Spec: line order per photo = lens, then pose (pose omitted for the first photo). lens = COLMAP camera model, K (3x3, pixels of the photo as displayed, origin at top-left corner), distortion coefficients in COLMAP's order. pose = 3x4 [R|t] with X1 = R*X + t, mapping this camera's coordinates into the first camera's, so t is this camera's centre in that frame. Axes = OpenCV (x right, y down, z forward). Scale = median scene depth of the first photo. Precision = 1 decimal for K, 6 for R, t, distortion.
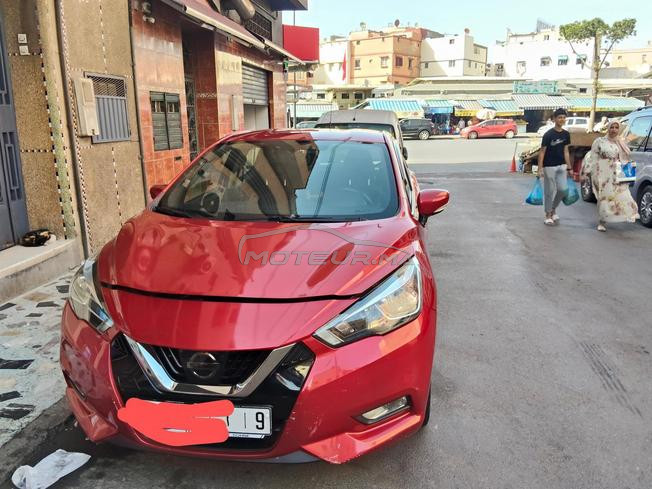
lens RADIAL K [[535.3, 0, 326.0], [0, 535.3, 244.5], [0, 0, 1]] dist [0.089615, -0.151454]
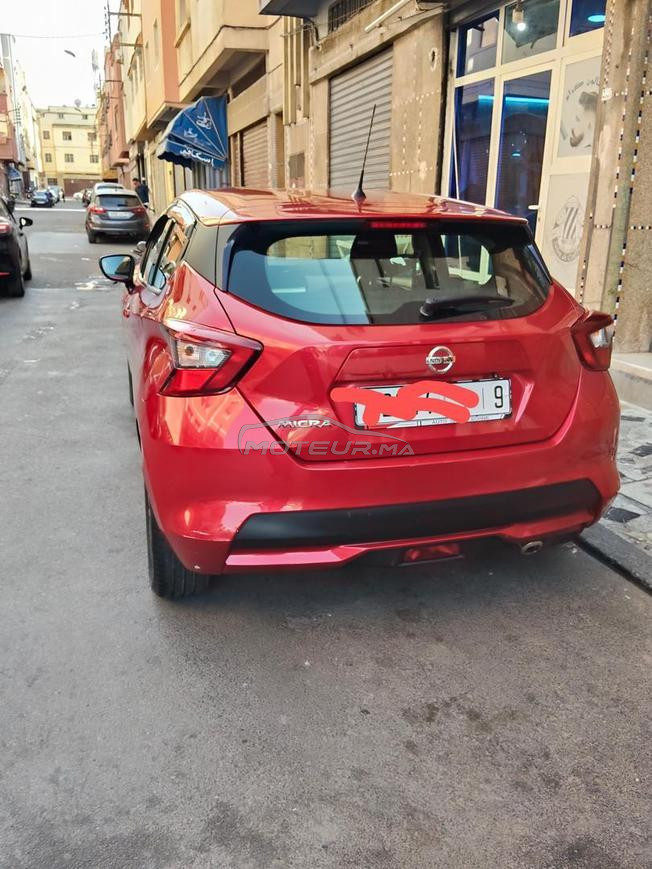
lens RADIAL K [[713.5, 0, 326.0], [0, 713.5, 434.5], [0, 0, 1]] dist [0.089615, -0.151454]
pose [[-0.905341, 0.121855, -0.406829, 0.152928], [-0.103565, 0.865684, 0.489762, -0.175093], [0.411865, 0.485534, -0.771119, 0.824669]]
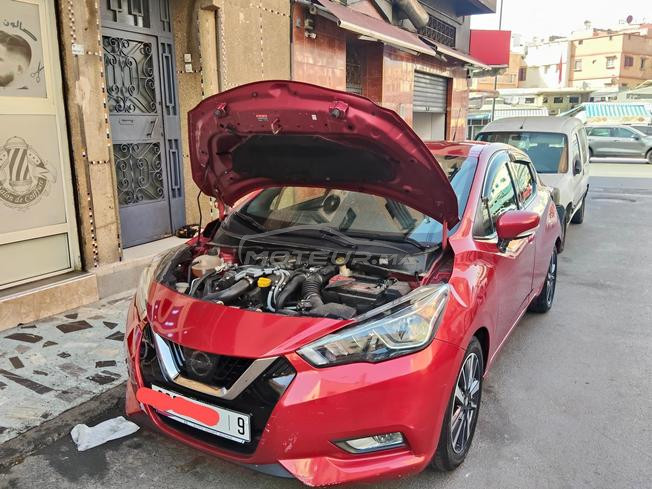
lens RADIAL K [[535.3, 0, 326.0], [0, 535.3, 244.5], [0, 0, 1]] dist [0.089615, -0.151454]
pose [[0.930757, 0.083600, -0.355954, 0.082906], [-0.087357, 0.996162, 0.005537, -0.008828], [0.355050, 0.025941, 0.934487, 0.018661]]
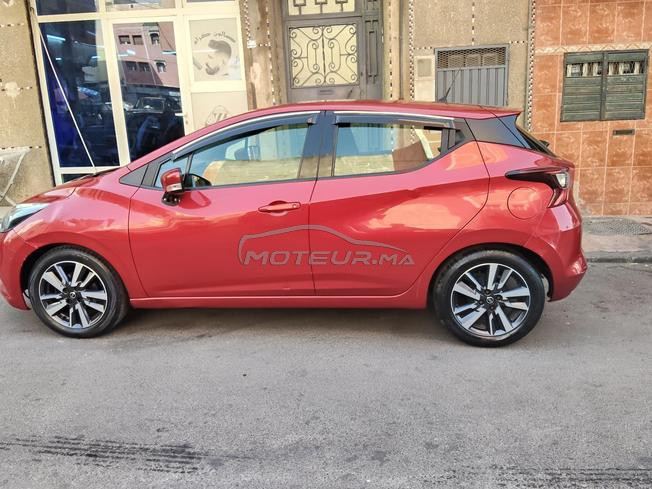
lens RADIAL K [[535.3, 0, 326.0], [0, 535.3, 244.5], [0, 0, 1]] dist [0.089615, -0.151454]
pose [[0.055930, 0.252014, -0.966106, 0.427354], [-0.186236, 0.953272, 0.237884, -0.092396], [0.980912, 0.166619, 0.100250, 0.433595]]
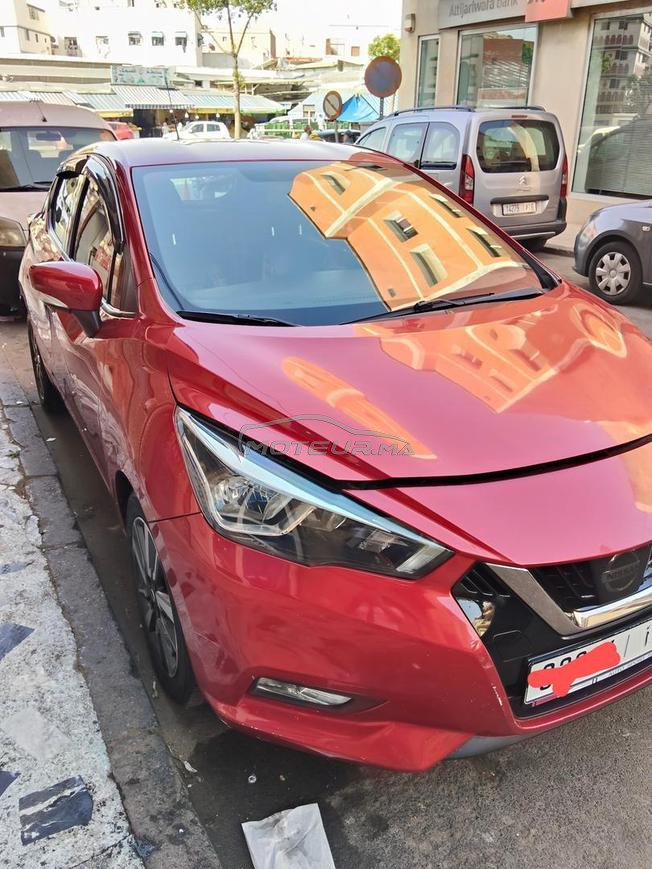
lens RADIAL K [[713.5, 0, 326.0], [0, 713.5, 434.5], [0, 0, 1]] dist [0.089615, -0.151454]
pose [[0.804518, -0.225924, 0.549280, -0.200626], [0.123699, 0.968283, 0.217084, -0.029067], [-0.580904, -0.106703, 0.806948, 0.128839]]
